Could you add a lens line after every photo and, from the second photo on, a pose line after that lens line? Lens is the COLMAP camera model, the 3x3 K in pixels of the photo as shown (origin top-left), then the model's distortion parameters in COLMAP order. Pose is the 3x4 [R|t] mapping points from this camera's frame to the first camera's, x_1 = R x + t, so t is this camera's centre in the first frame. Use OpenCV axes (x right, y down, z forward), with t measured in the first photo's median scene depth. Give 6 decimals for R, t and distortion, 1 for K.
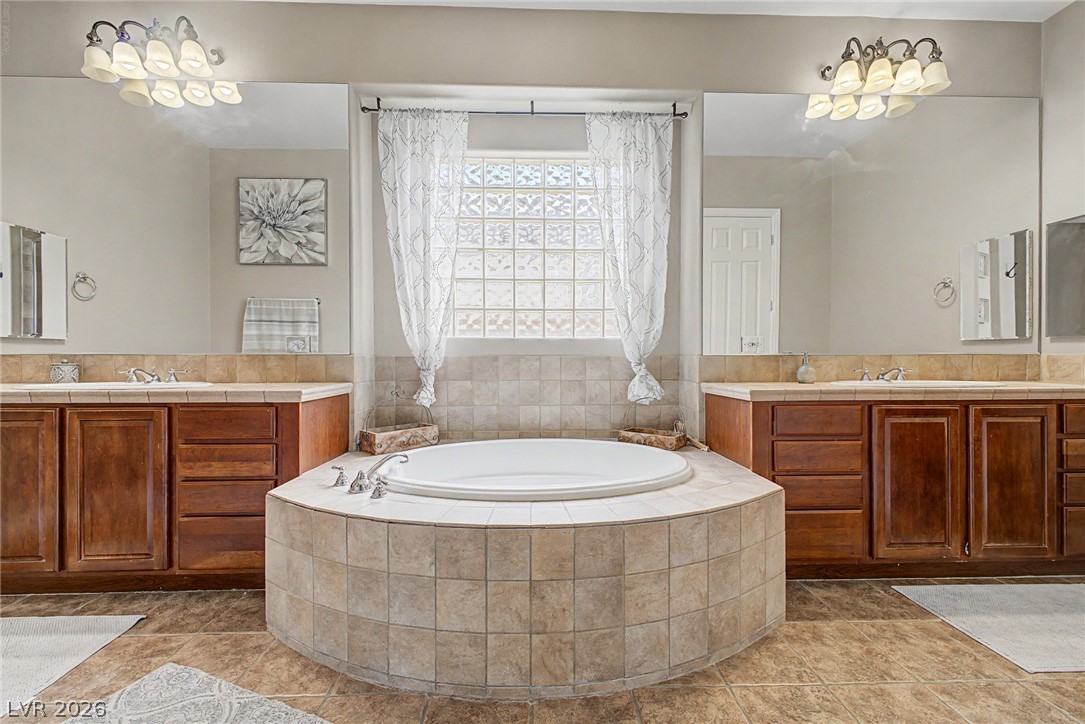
lens RADIAL K [[427.7, 0, 540.7], [0, 427.7, 358.6], [0, 0, 1]] dist [0.018959, -0.007816]
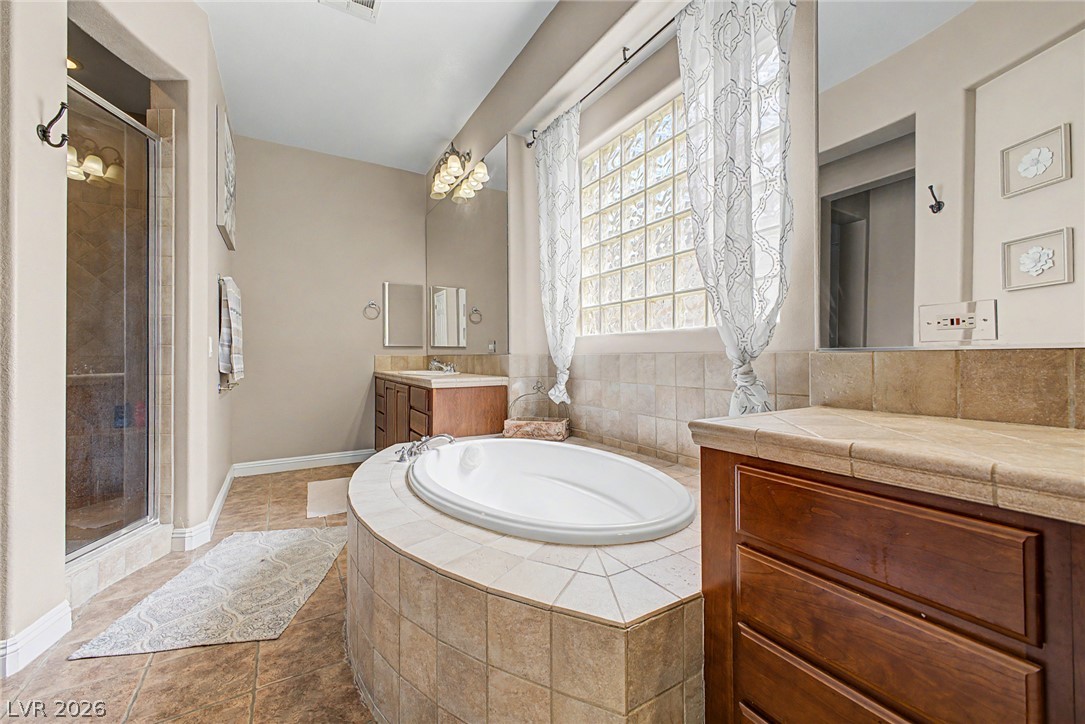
lens RADIAL K [[427.7, 0, 540.7], [0, 427.7, 358.6], [0, 0, 1]] dist [0.018959, -0.007816]
pose [[0.482277, 0.002398, -0.876016, 0.627039], [-0.000001, 0.999996, 0.002737, 0.000150], [0.876019, -0.001319, 0.482275, 0.460482]]
